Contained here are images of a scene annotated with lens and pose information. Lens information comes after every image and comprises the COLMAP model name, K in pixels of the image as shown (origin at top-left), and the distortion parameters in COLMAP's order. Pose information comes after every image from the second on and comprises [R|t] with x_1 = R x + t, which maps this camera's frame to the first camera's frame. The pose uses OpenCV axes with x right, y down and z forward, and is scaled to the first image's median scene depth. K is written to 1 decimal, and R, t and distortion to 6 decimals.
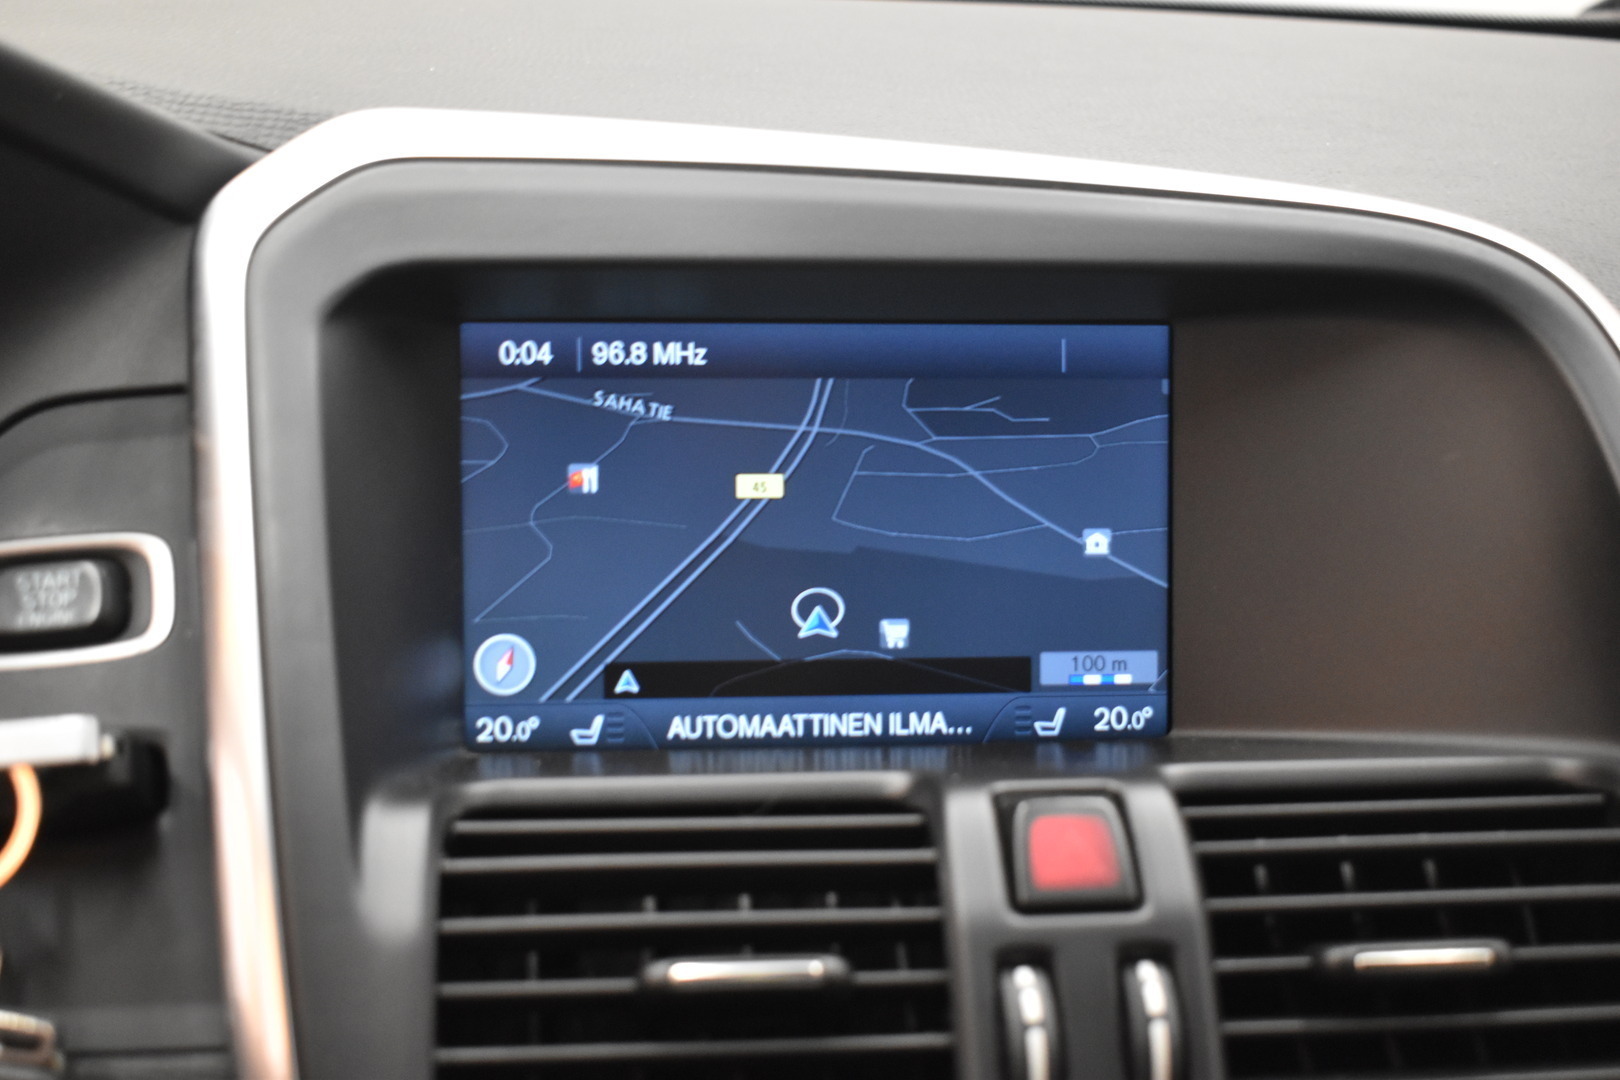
lens RADIAL K [[2089.8, 0, 808.4], [0, 2089.8, 551.2], [0, 0, 1]] dist [-0.039279, 0.000000]
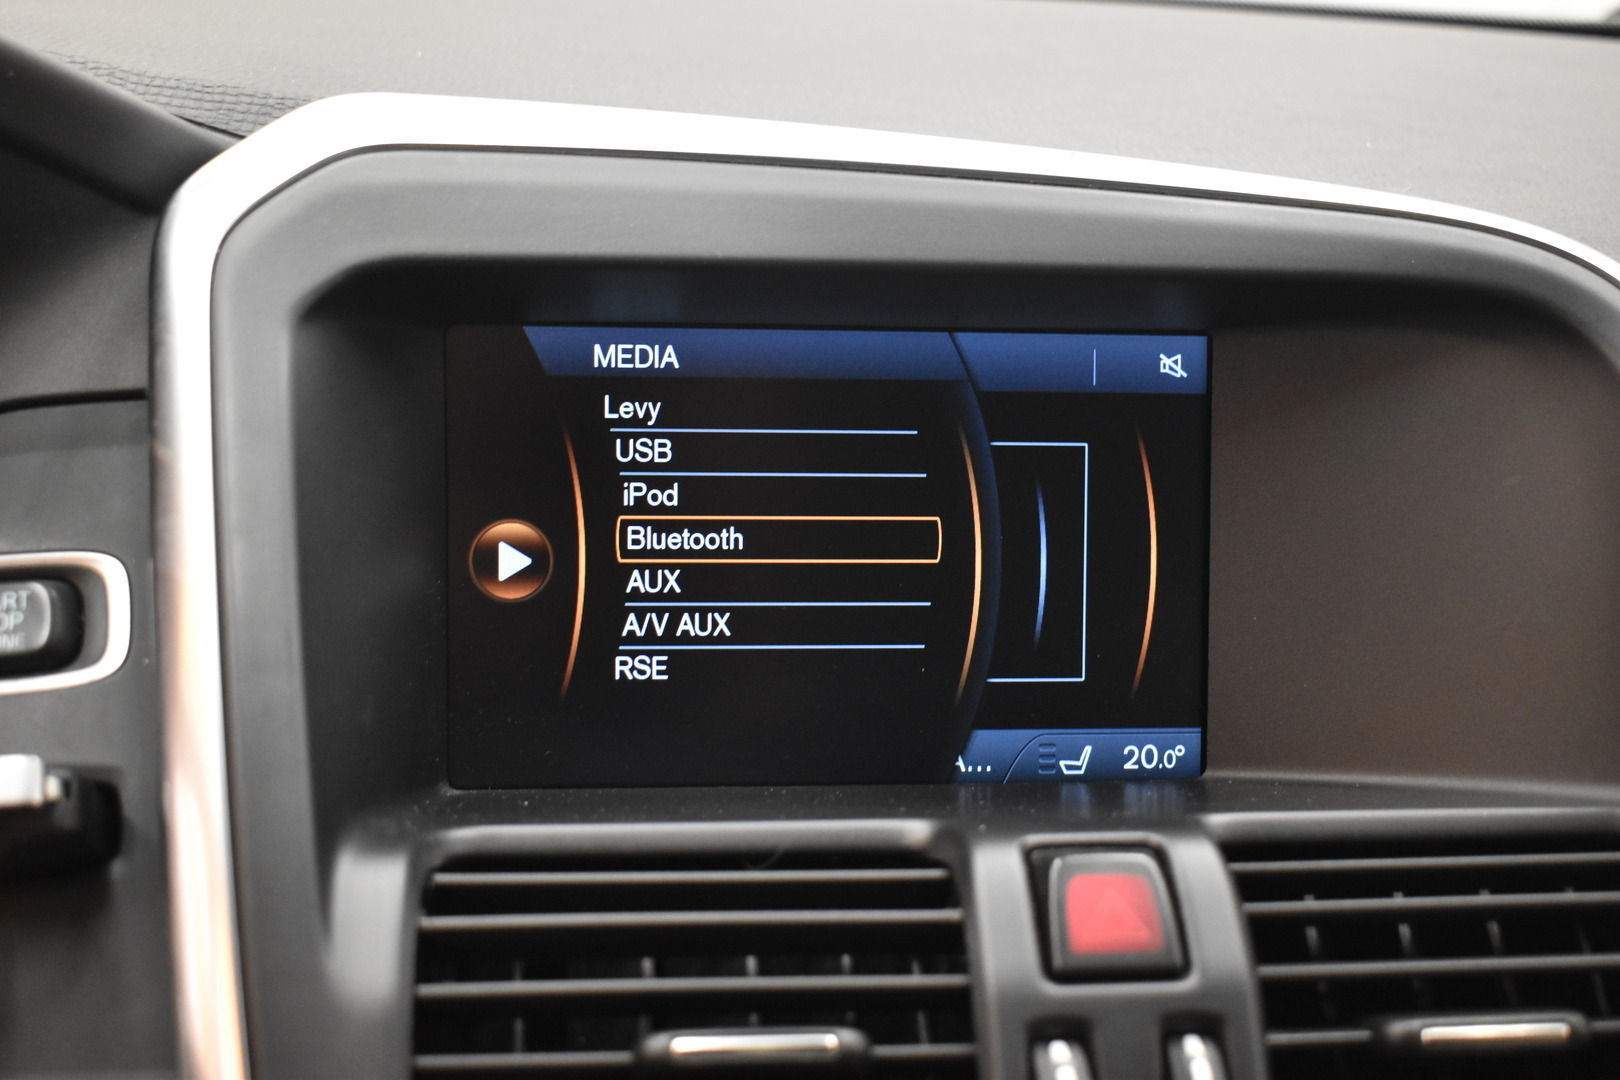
lens RADIAL K [[2089.8, 0, 813.9], [0, 2089.8, 529.0], [0, 0, 1]] dist [-0.039279, 0.000000]
pose [[0.999886, 0.009883, 0.011391, -0.014467], [-0.009775, 0.999907, -0.009508, -0.012872], [-0.011484, 0.009395, 0.999890, 0.079925]]
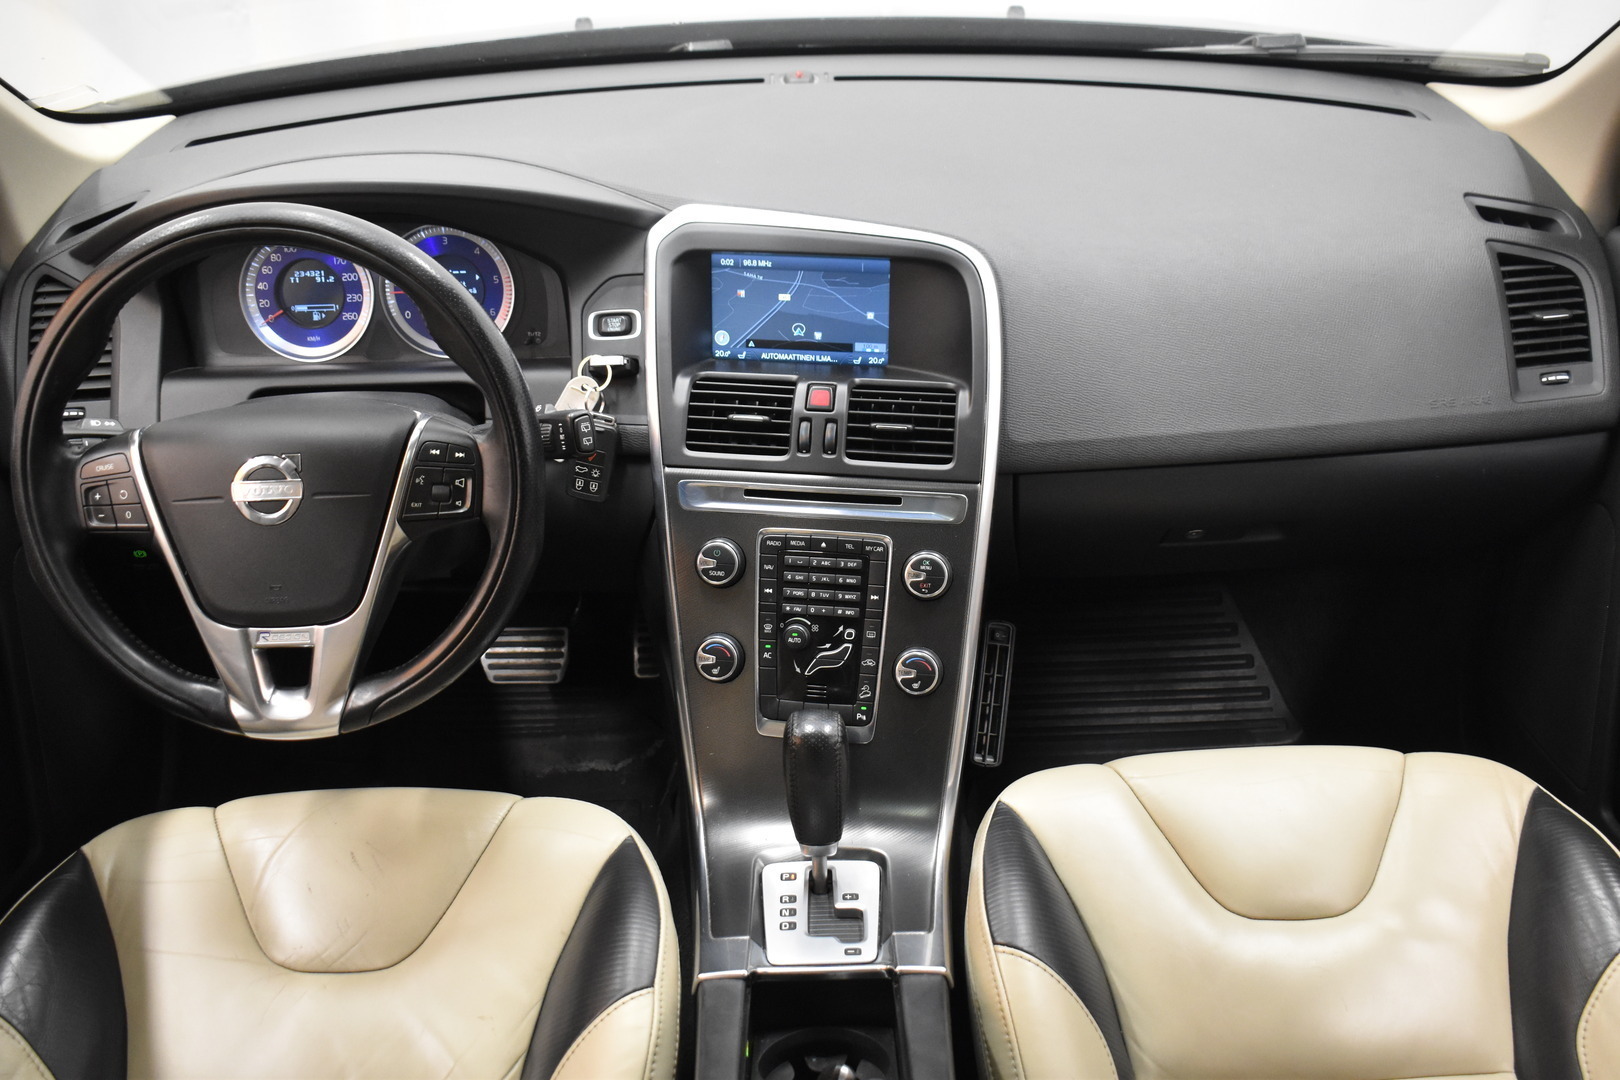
lens RADIAL K [[1558.9, 0, 819.1], [0, 1558.9, 532.9], [0, 0, 1]] dist [-0.050646, 0.000000]
pose [[0.969440, 0.097164, -0.225265, 0.862110], [-0.028945, 0.957113, 0.288265, -0.525518], [0.243614, -0.272936, 0.930676, -2.136711]]
